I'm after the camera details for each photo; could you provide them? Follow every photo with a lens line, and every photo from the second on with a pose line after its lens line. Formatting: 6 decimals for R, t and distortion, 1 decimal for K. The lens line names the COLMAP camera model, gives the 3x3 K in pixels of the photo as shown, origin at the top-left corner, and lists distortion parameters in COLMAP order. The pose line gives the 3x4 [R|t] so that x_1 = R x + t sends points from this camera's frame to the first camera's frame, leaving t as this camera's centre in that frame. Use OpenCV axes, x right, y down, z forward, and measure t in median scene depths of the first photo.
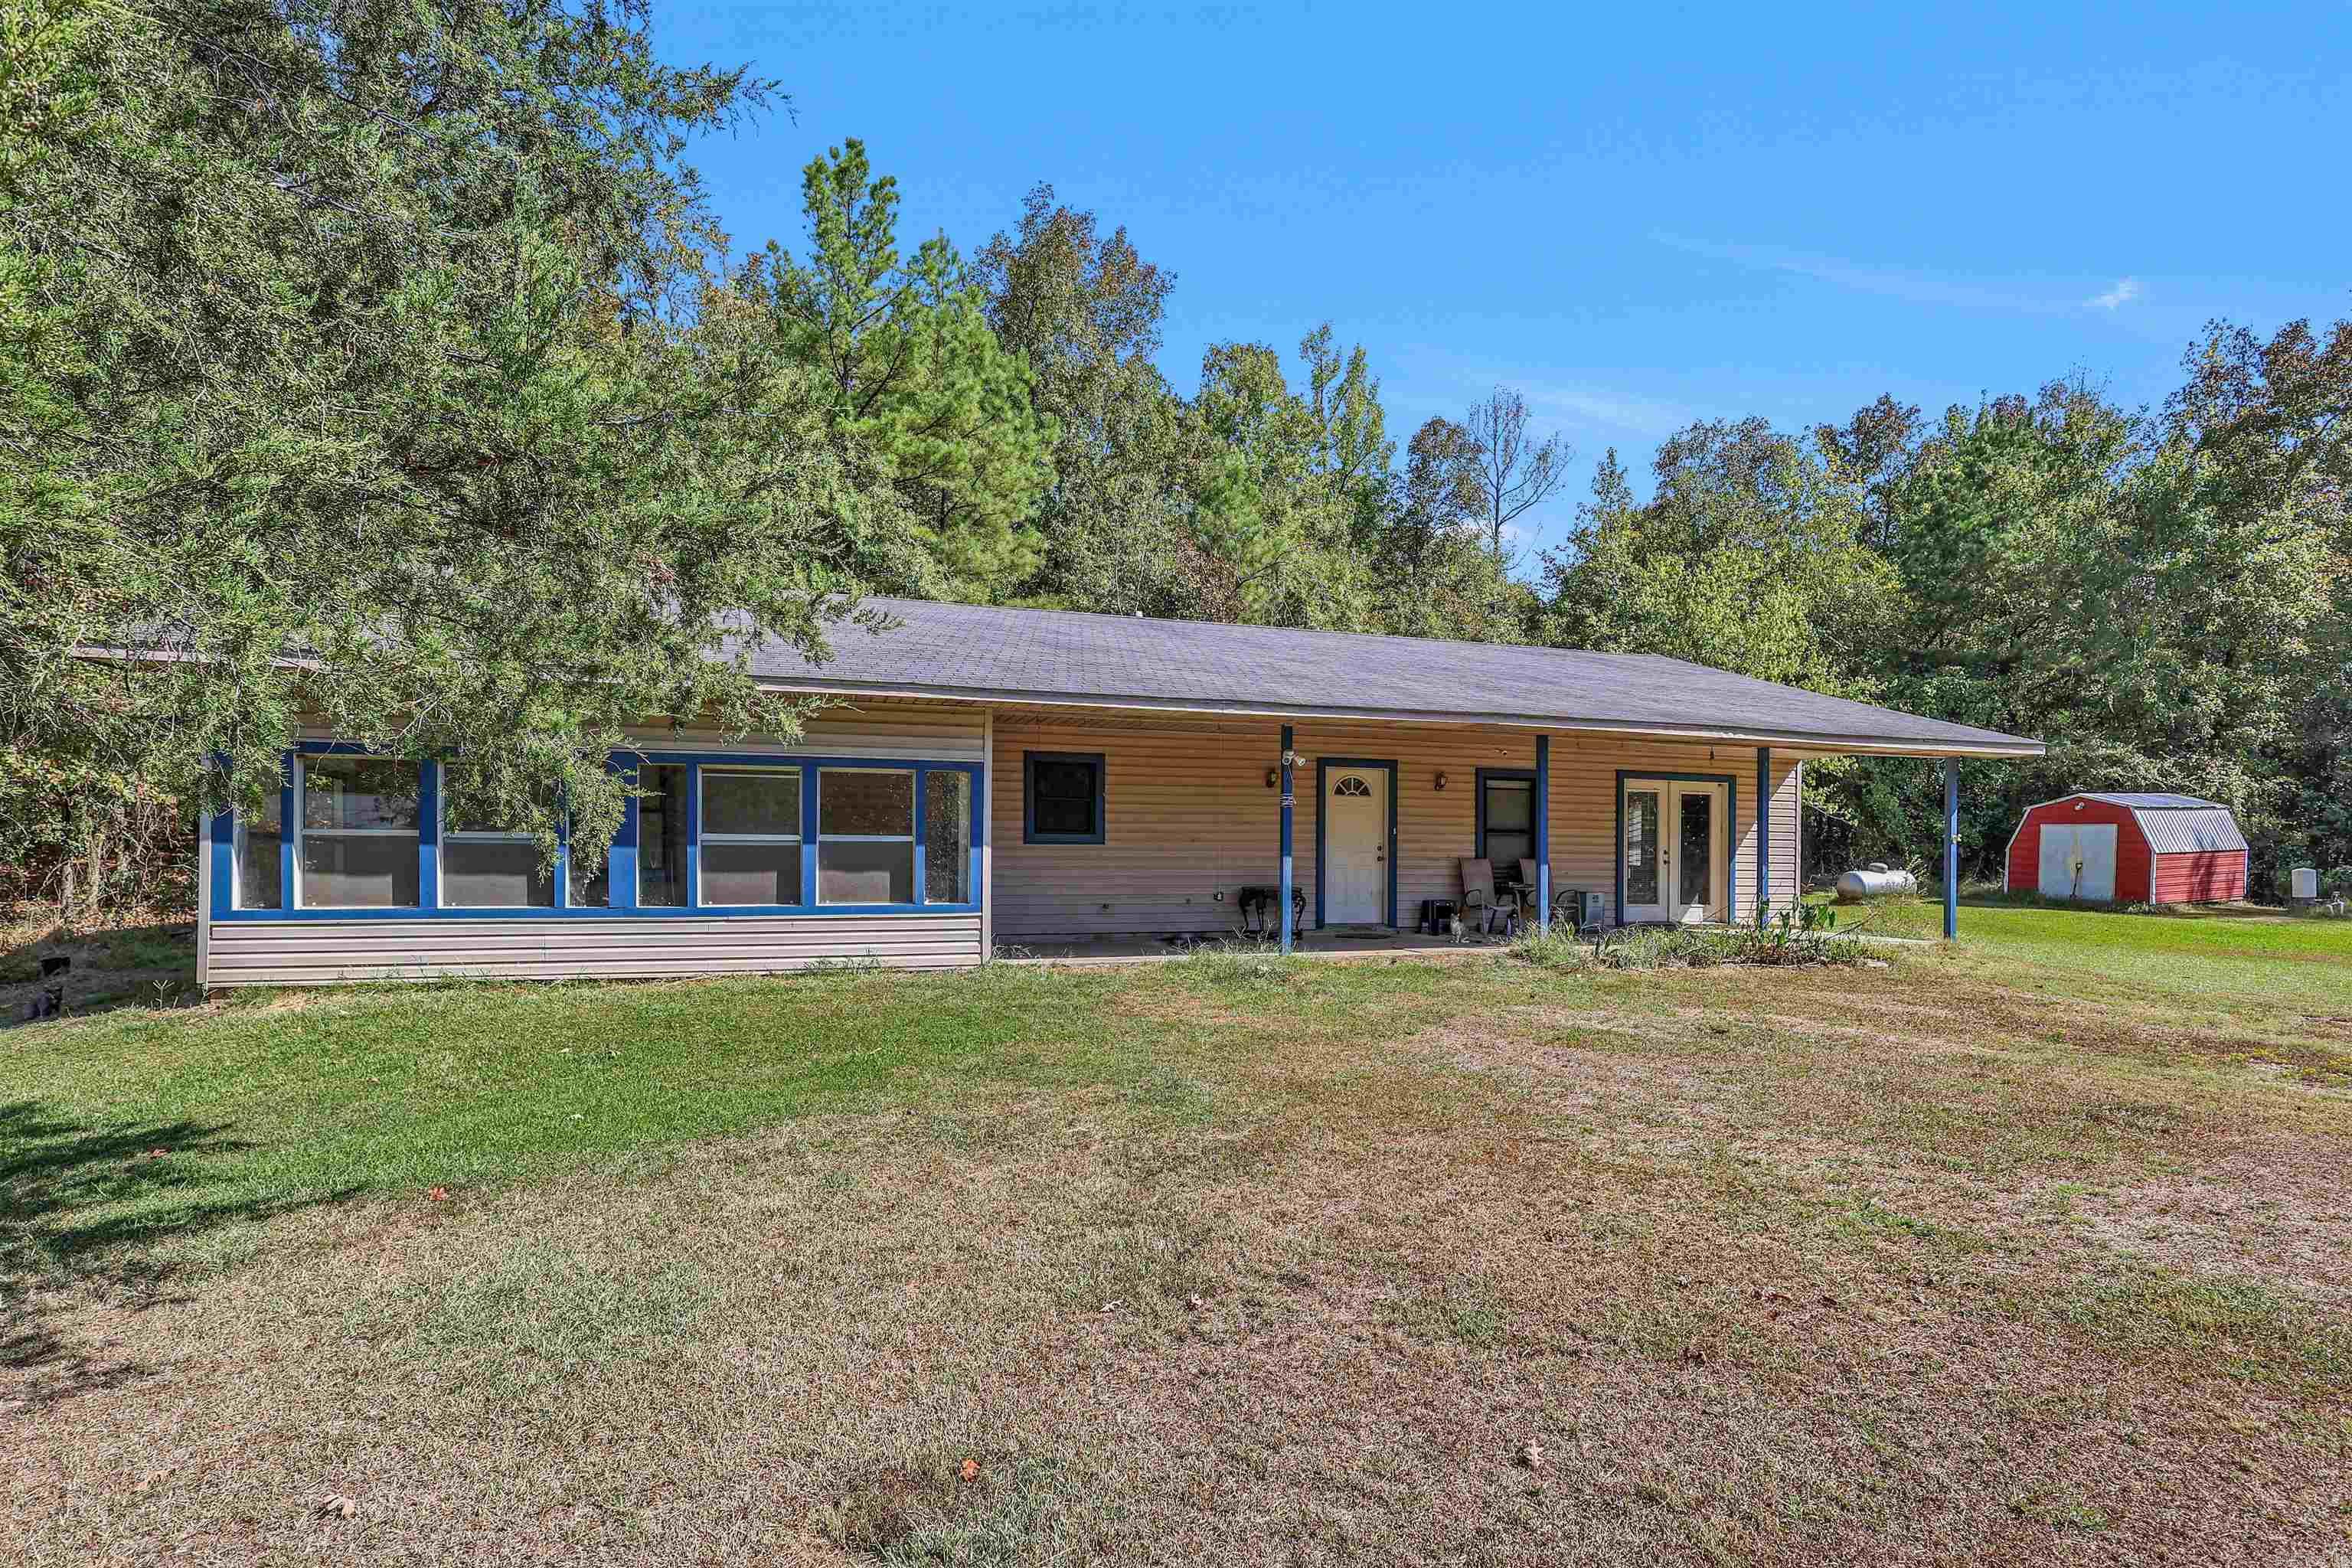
lens RADIAL K [[1097.9, 0, 1164.4], [0, 1097.9, 863.4], [0, 0, 1]] dist [-0.000305, -0.005347]
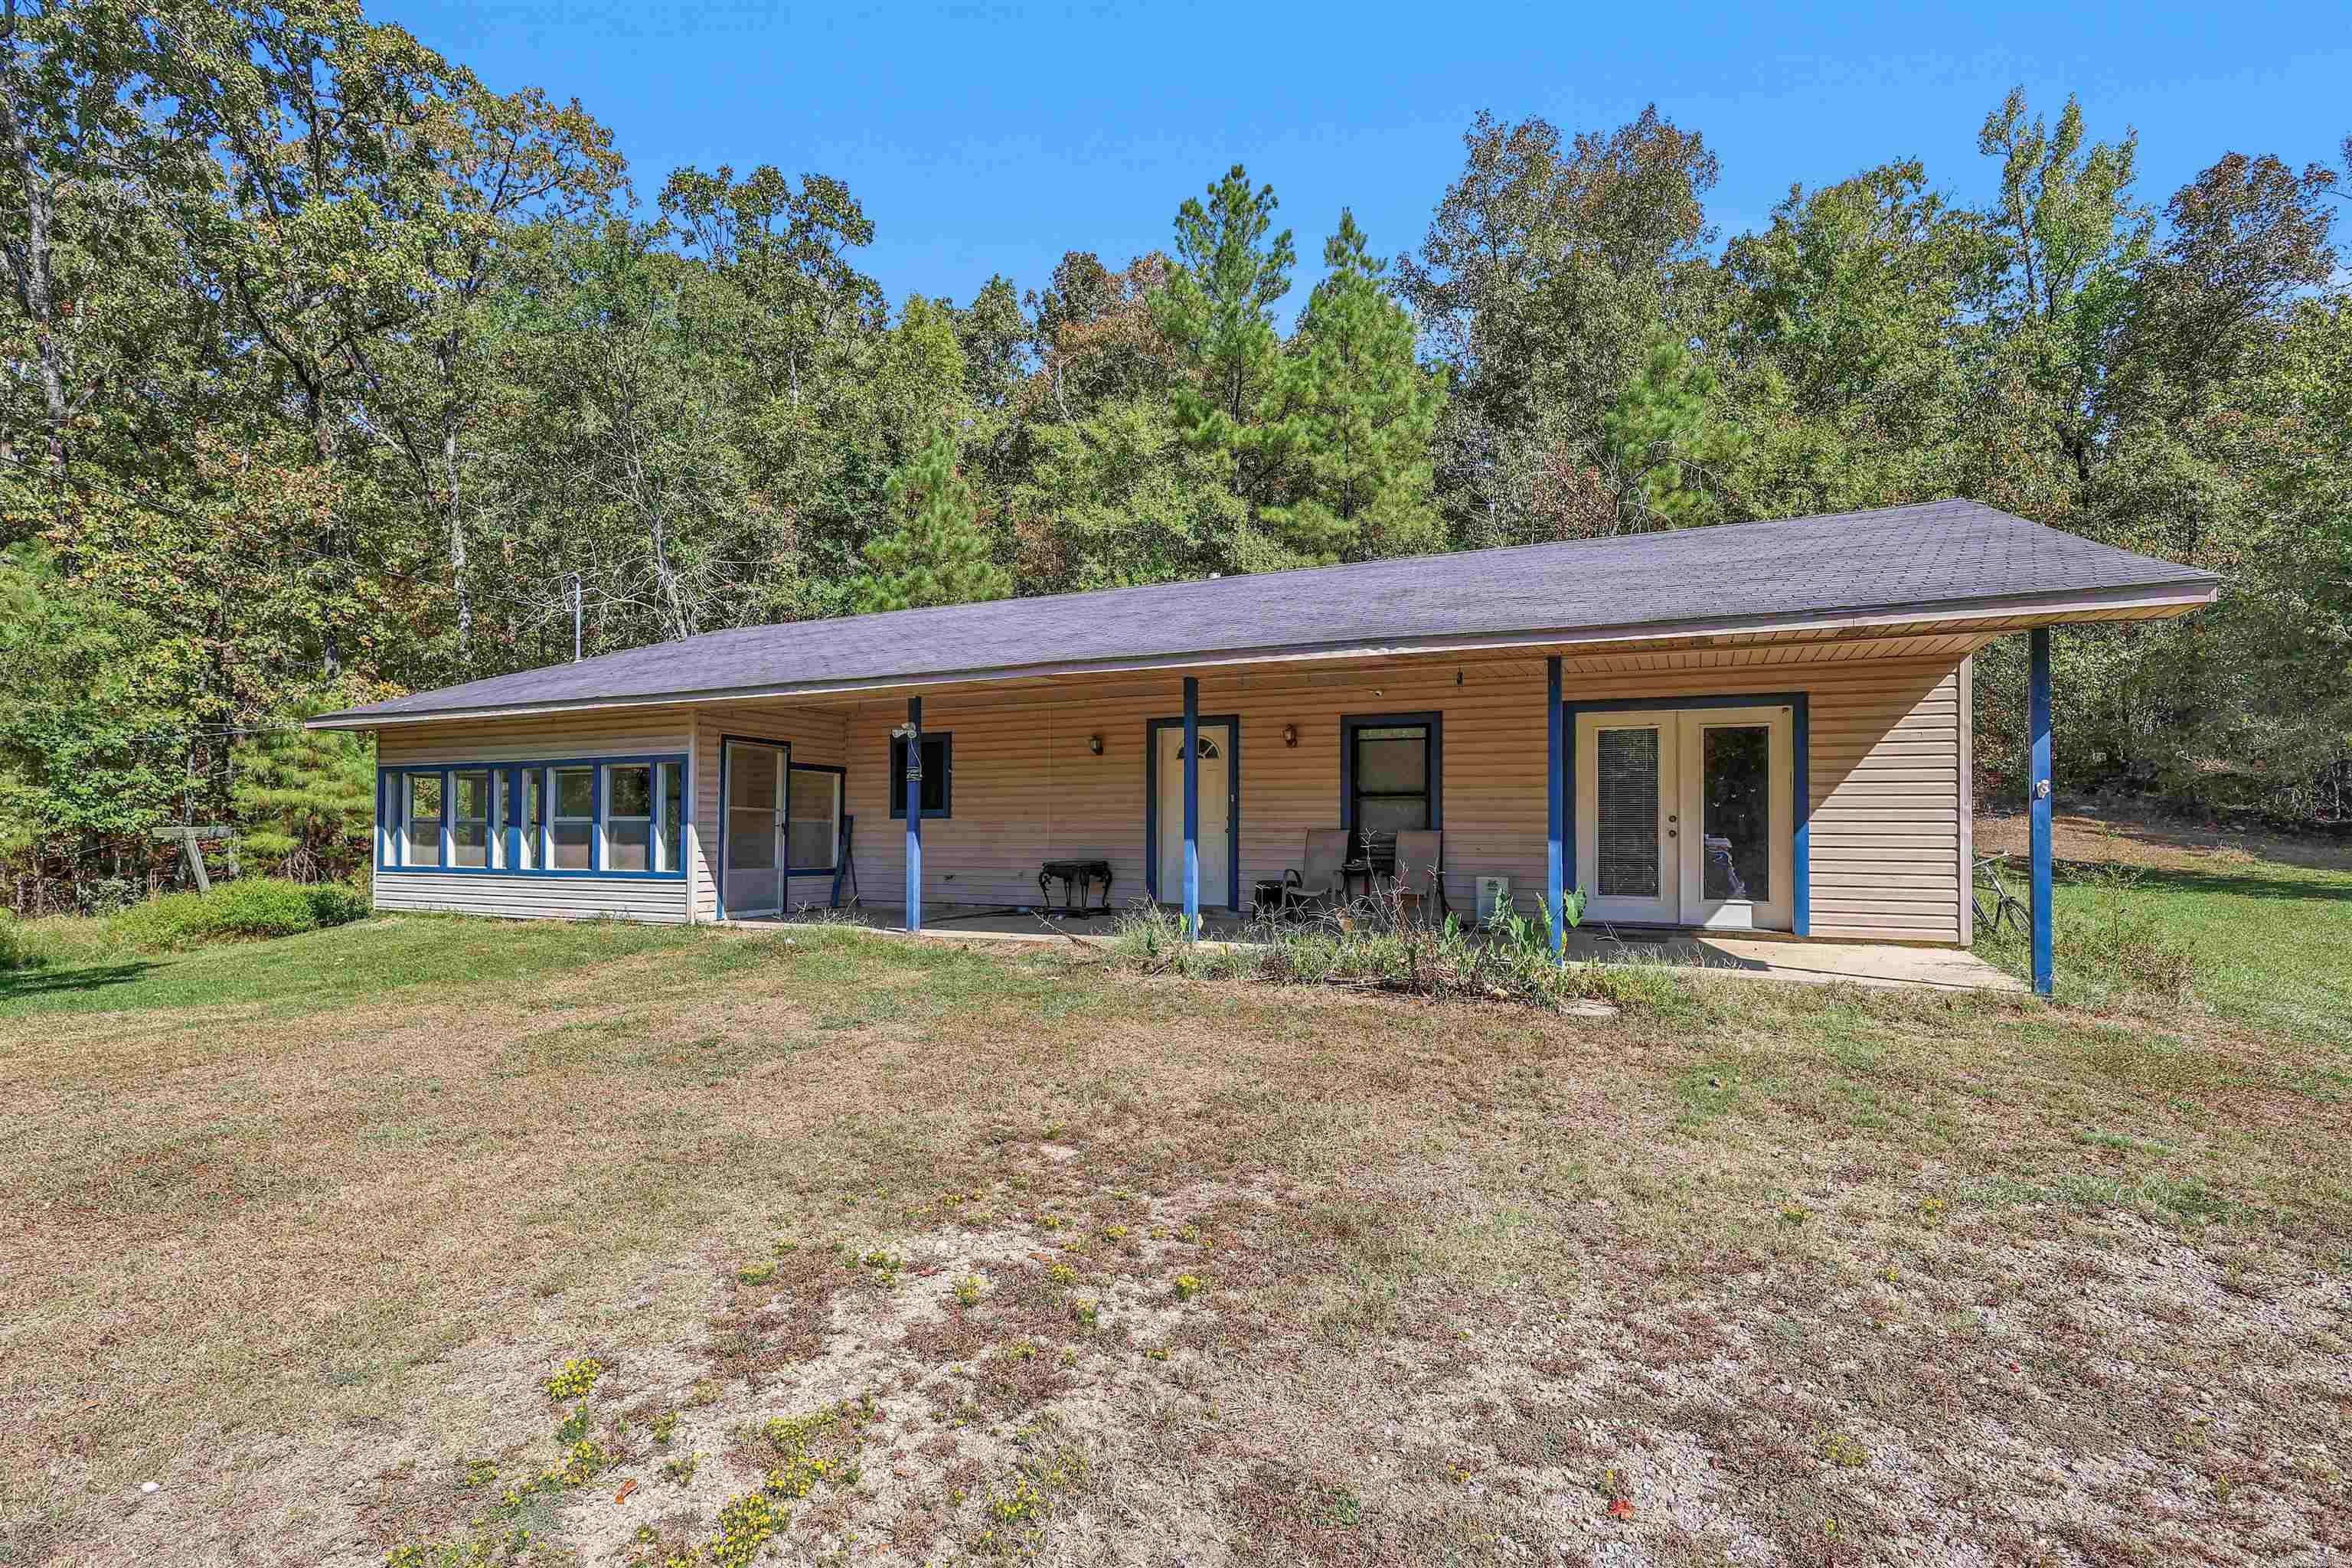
lens RADIAL K [[1069.7, 0, 1181.7], [0, 1069.7, 804.6], [0, 0, 1]] dist [-0.000932, 0.000654]
pose [[0.742413, -0.018570, -0.669685, 0.440742], [0.004714, 0.999736, -0.022496, -0.003572], [0.669926, 0.013545, 0.742304, 0.214330]]
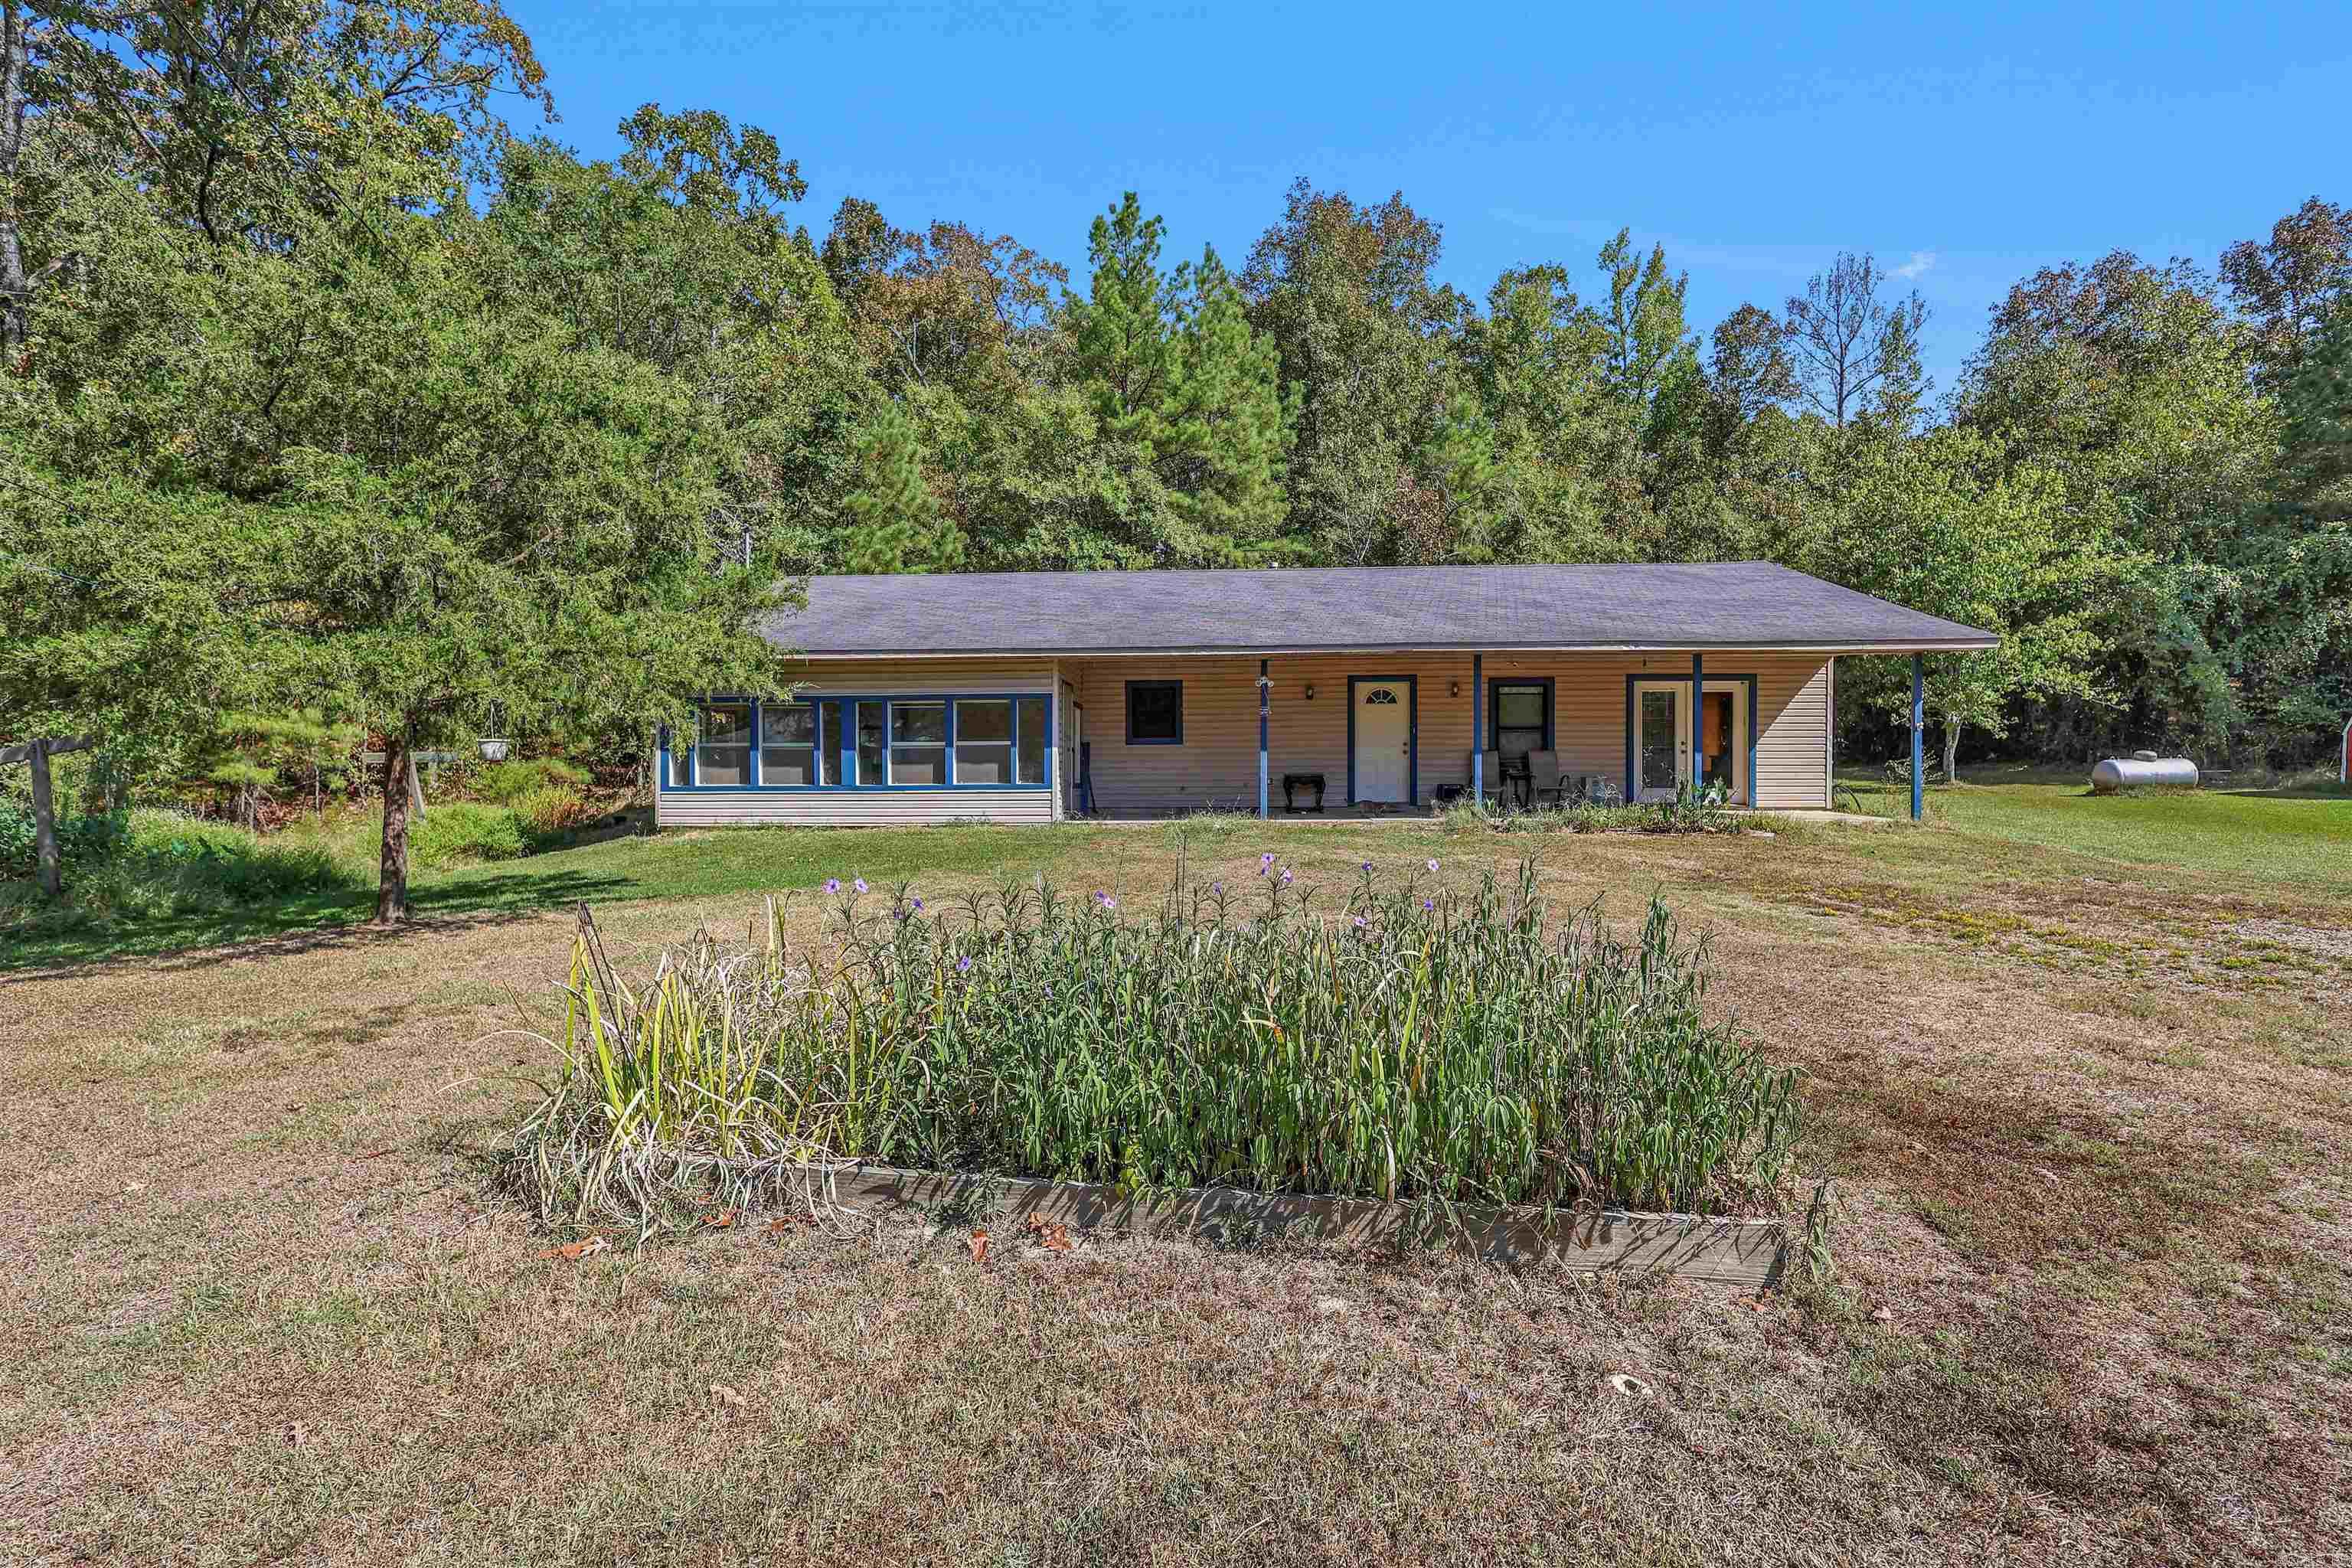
lens RADIAL K [[1062.6, 0, 1178.0], [0, 1062.6, 762.4], [0, 0, 1]] dist [-0.000098, 0.000401]
pose [[0.934145, -0.009933, -0.356755, 0.236133], [0.009129, 0.999951, -0.003936, 0.006214], [0.356776, 0.000420, 0.934190, -0.152871]]
